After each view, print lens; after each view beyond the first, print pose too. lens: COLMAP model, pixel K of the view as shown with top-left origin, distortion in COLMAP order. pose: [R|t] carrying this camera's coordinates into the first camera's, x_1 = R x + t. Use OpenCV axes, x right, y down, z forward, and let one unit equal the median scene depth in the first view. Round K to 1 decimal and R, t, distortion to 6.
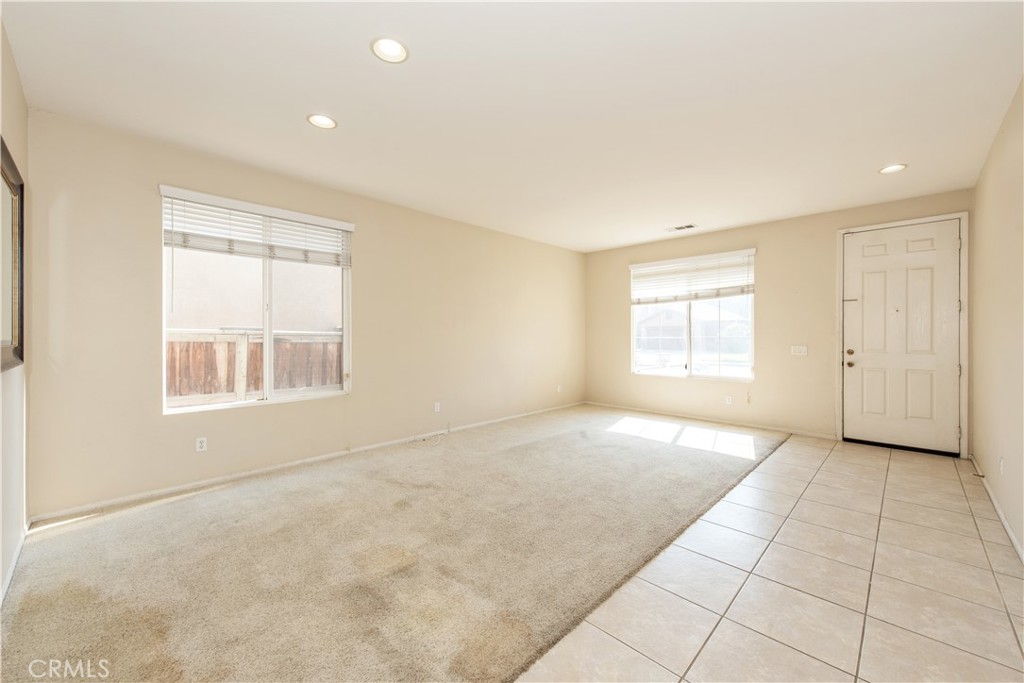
lens RADIAL K [[398.4, 0, 513.7], [0, 398.4, 337.1], [0, 0, 1]] dist [0.000768, 0.000027]
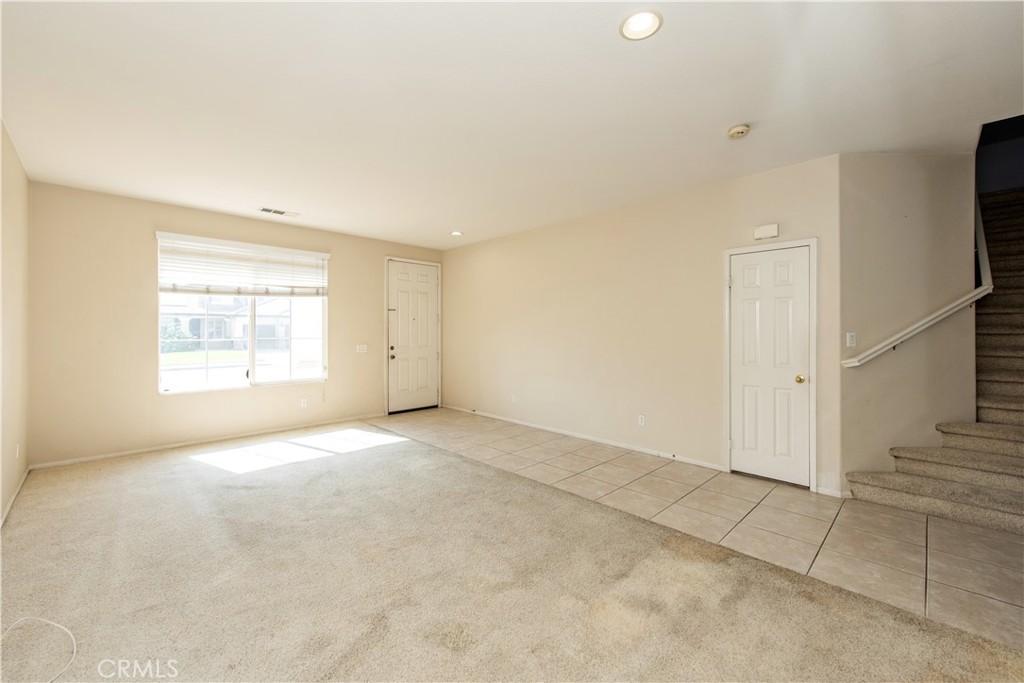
lens RADIAL K [[417.1, 0, 513.5], [0, 417.1, 332.3], [0, 0, 1]] dist [0.001186, 0.000052]
pose [[0.005440, -0.002911, 0.999981, -0.496293], [0.002944, 0.999991, 0.002895, -0.016358], [-0.999981, 0.002928, 0.005449, 0.503925]]
